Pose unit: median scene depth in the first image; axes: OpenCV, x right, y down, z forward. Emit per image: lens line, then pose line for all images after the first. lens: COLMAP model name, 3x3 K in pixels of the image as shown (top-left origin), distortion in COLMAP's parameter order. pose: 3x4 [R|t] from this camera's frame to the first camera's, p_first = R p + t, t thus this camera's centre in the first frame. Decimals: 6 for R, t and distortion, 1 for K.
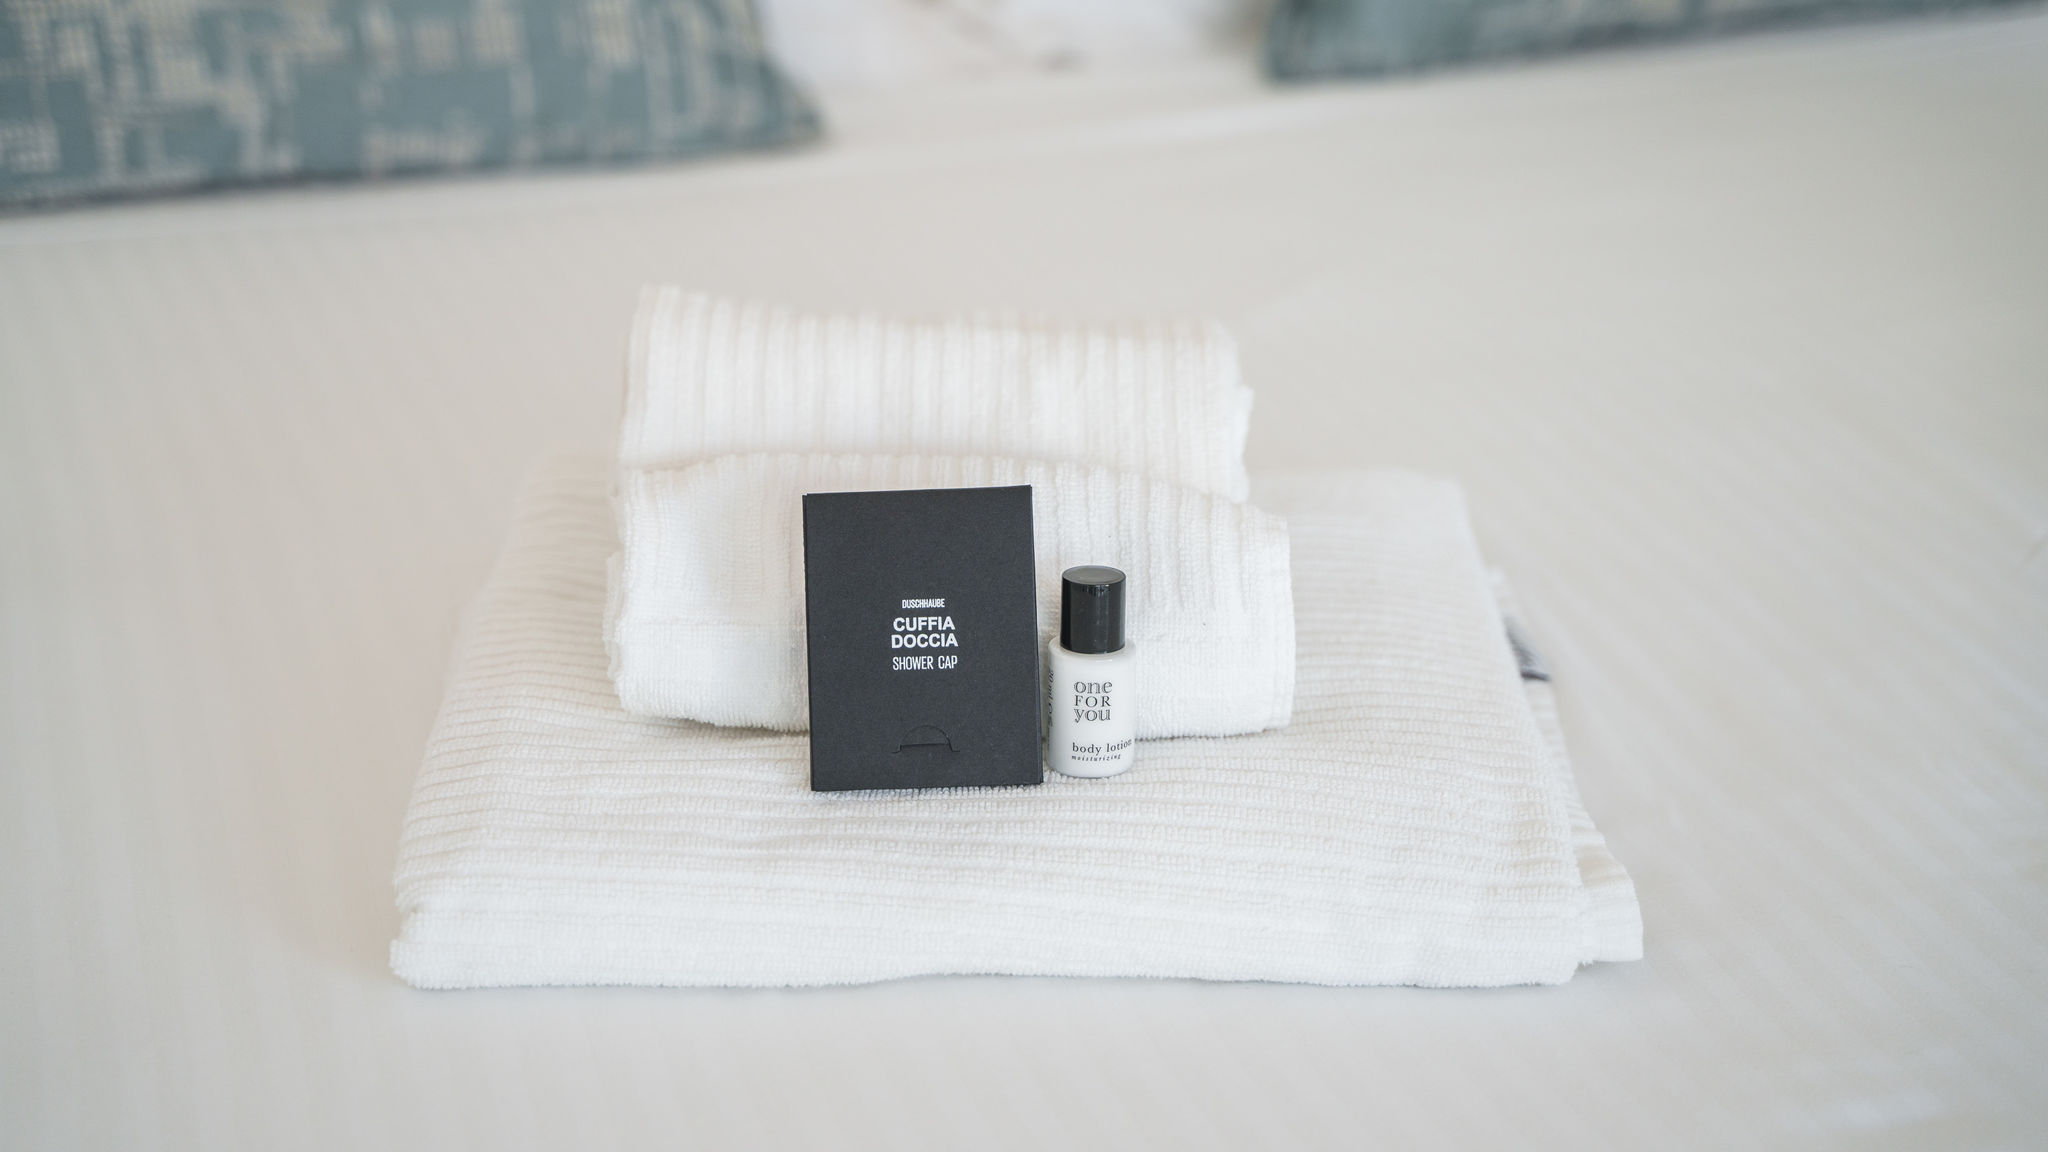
lens RADIAL K [[3527.7, 0, 1022.2], [0, 3527.7, 571.2], [0, 0, 1]] dist [0.219769, 0.000000]
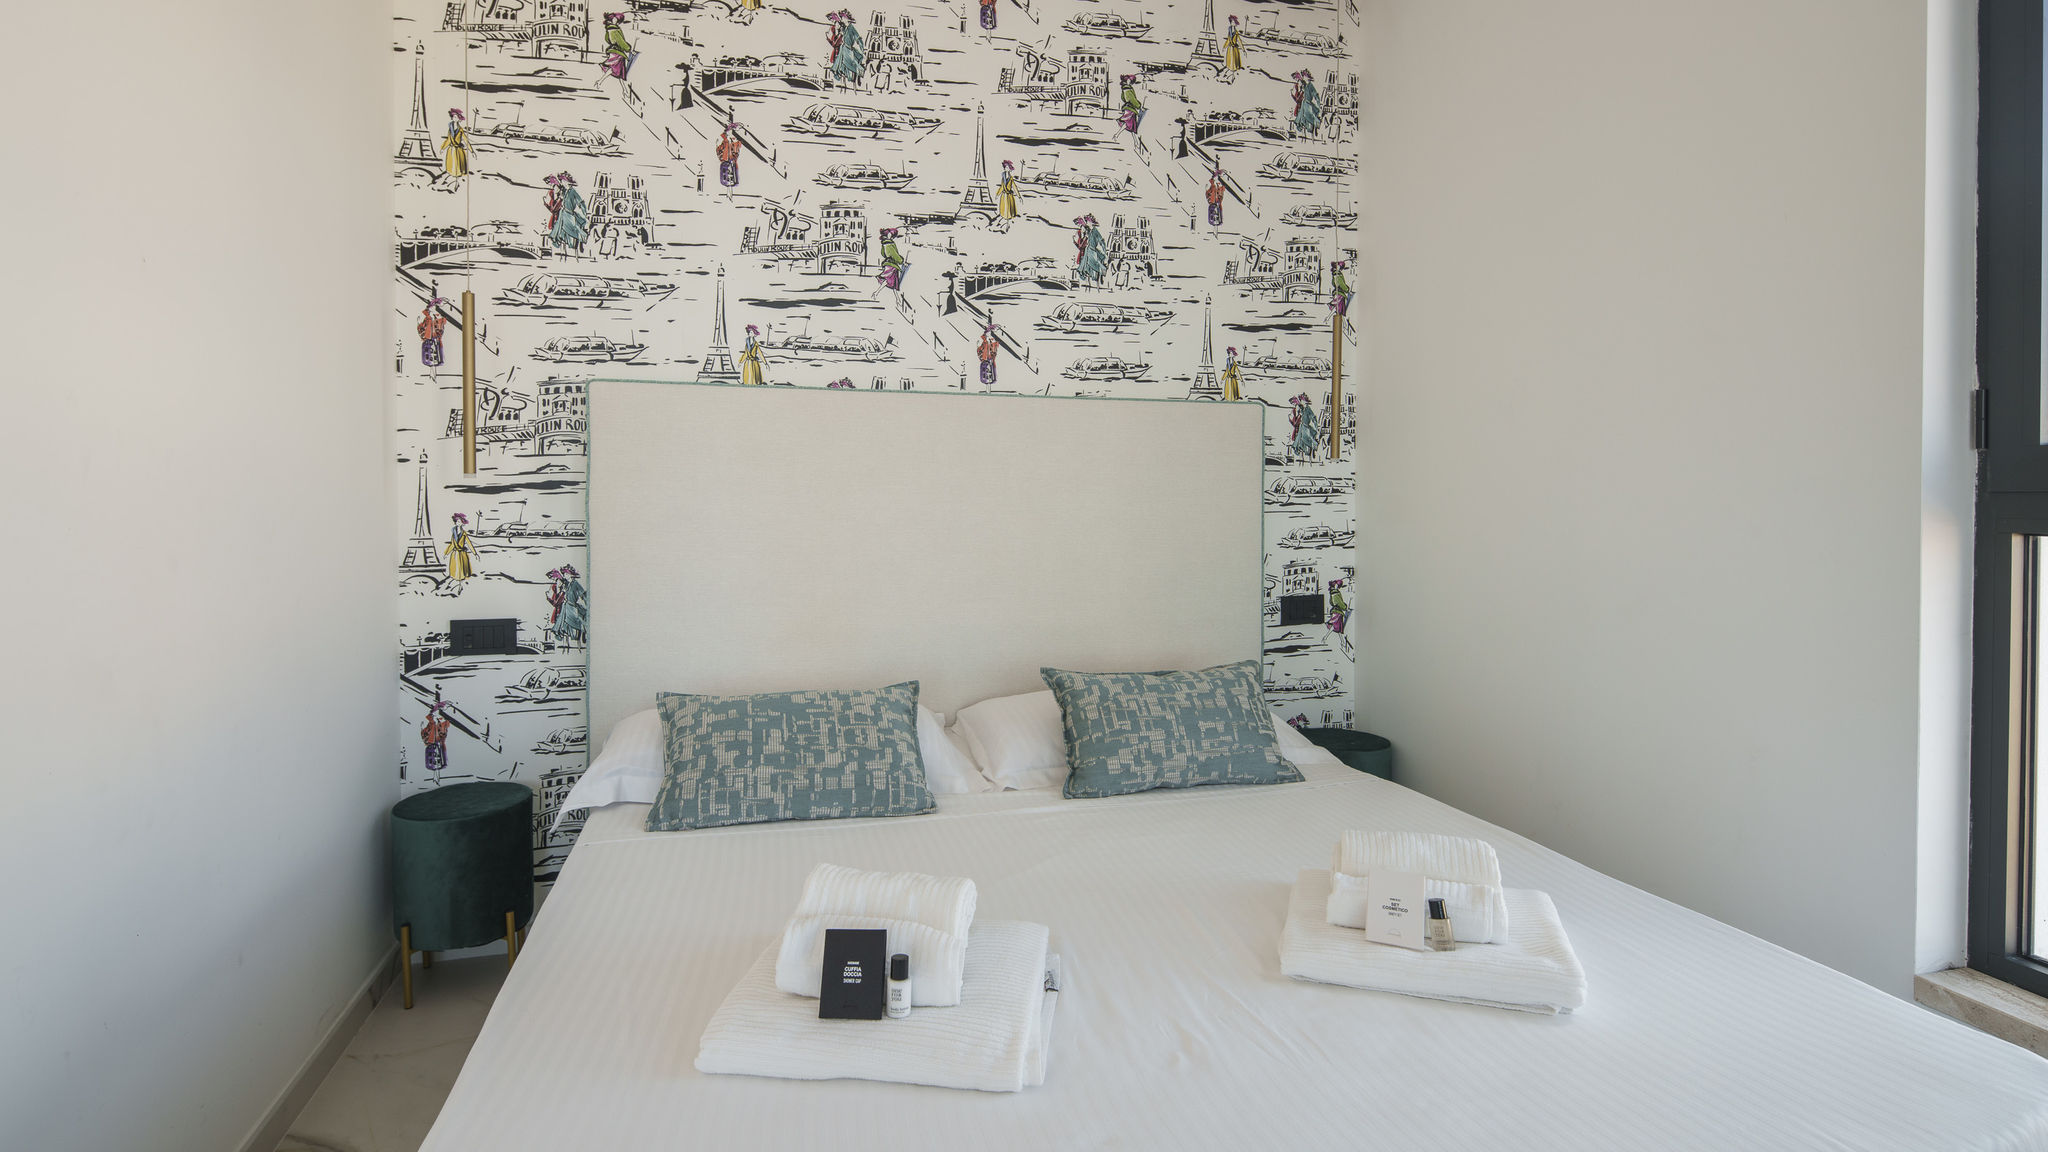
lens RADIAL K [[1001.0, 0, 1026.4], [0, 1001.0, 510.7], [0, 0, 1]] dist [0.009863, -0.002772]
pose [[0.994297, 0.002339, -0.106622, 0.246896], [-0.042334, 0.926274, -0.374466, -0.041096], [0.097885, 0.376844, 0.921090, -0.118950]]
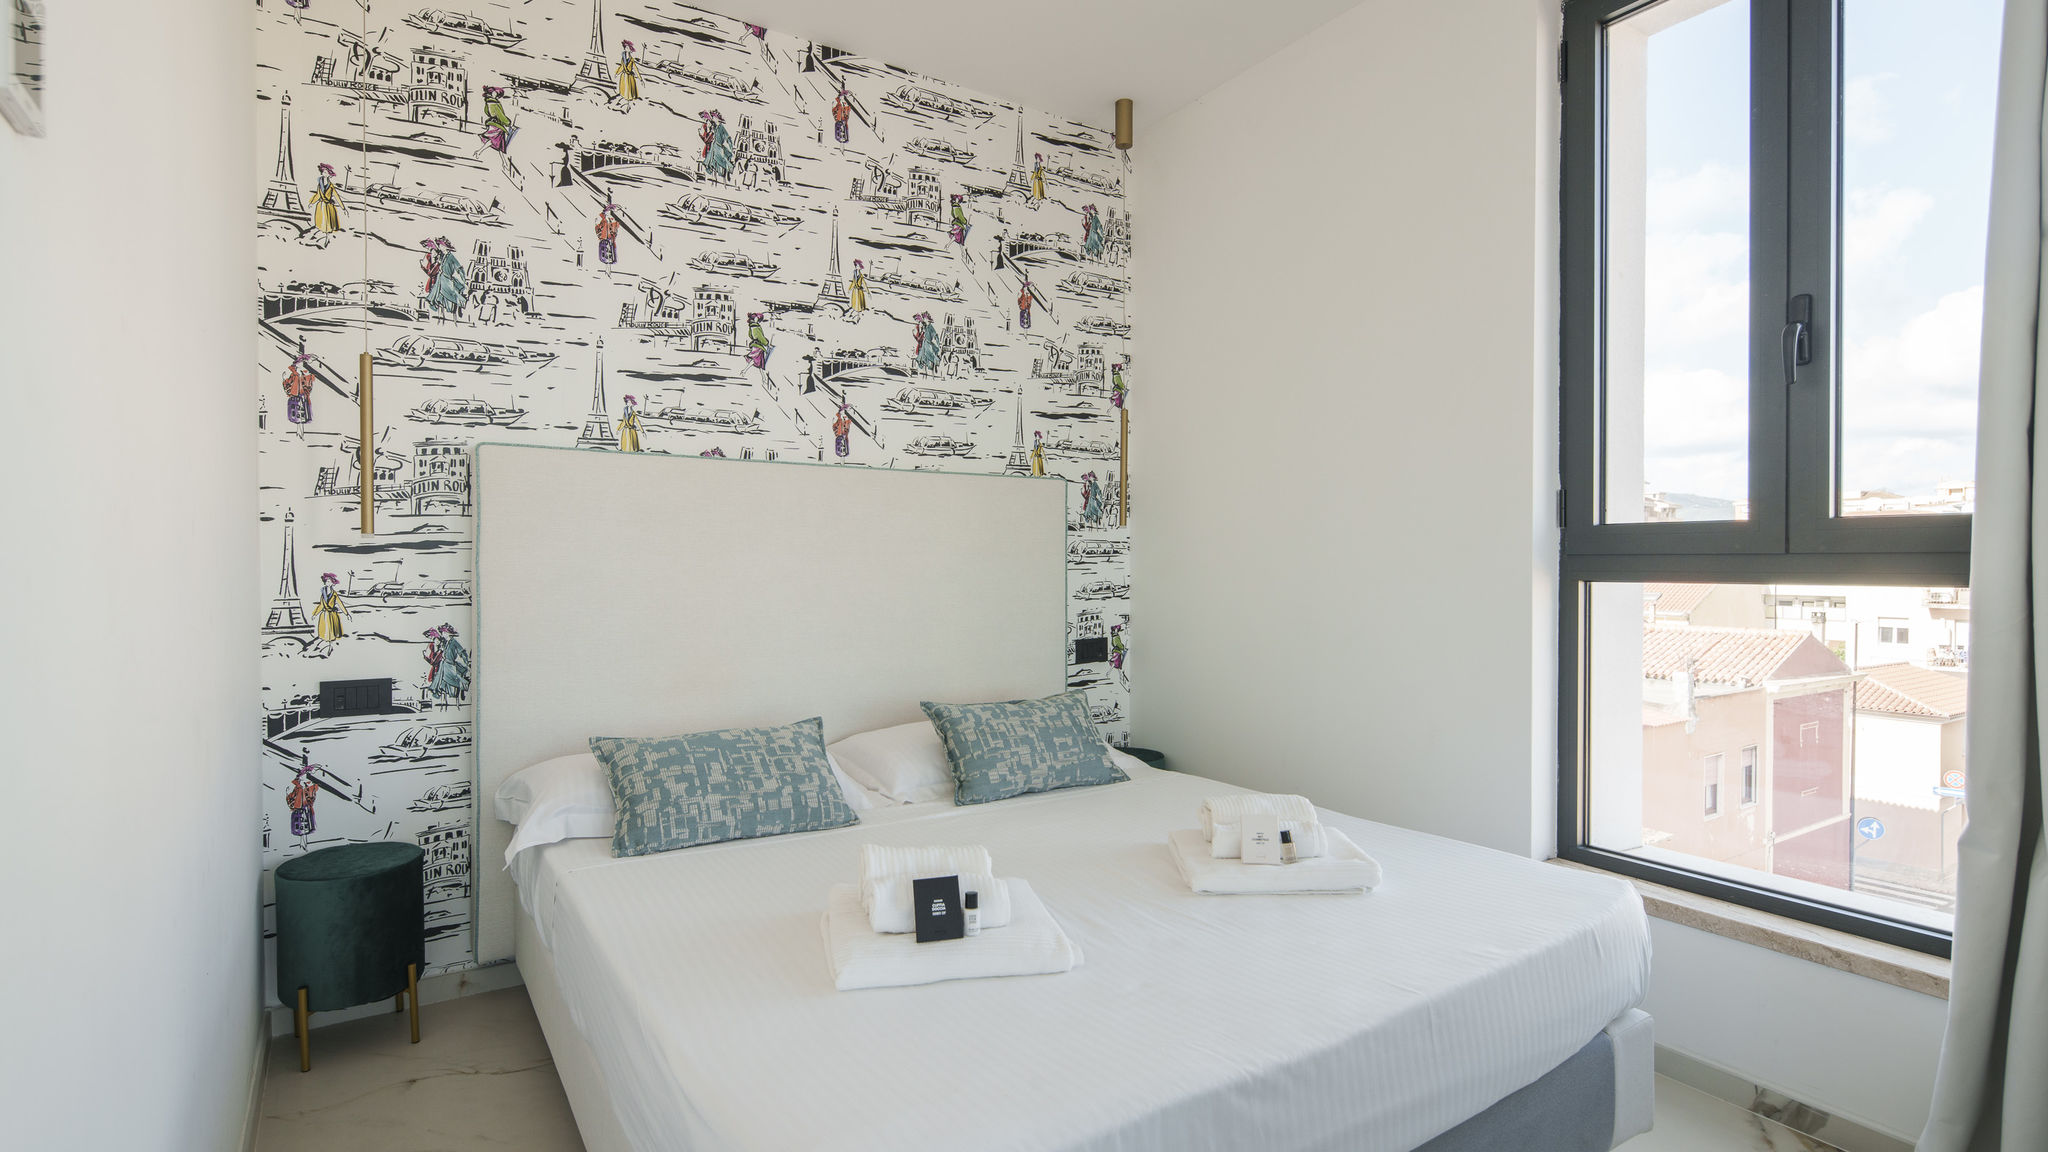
lens RADIAL K [[1001.0, 0, 1019.5], [0, 1001.0, 567.1], [0, 0, 1]] dist [0.009863, -0.002772]
pose [[0.978151, -0.000778, 0.207895, -0.197988], [0.079745, 0.924905, -0.371741, 0.102386], [-0.191994, 0.380198, 0.904759, -0.457712]]
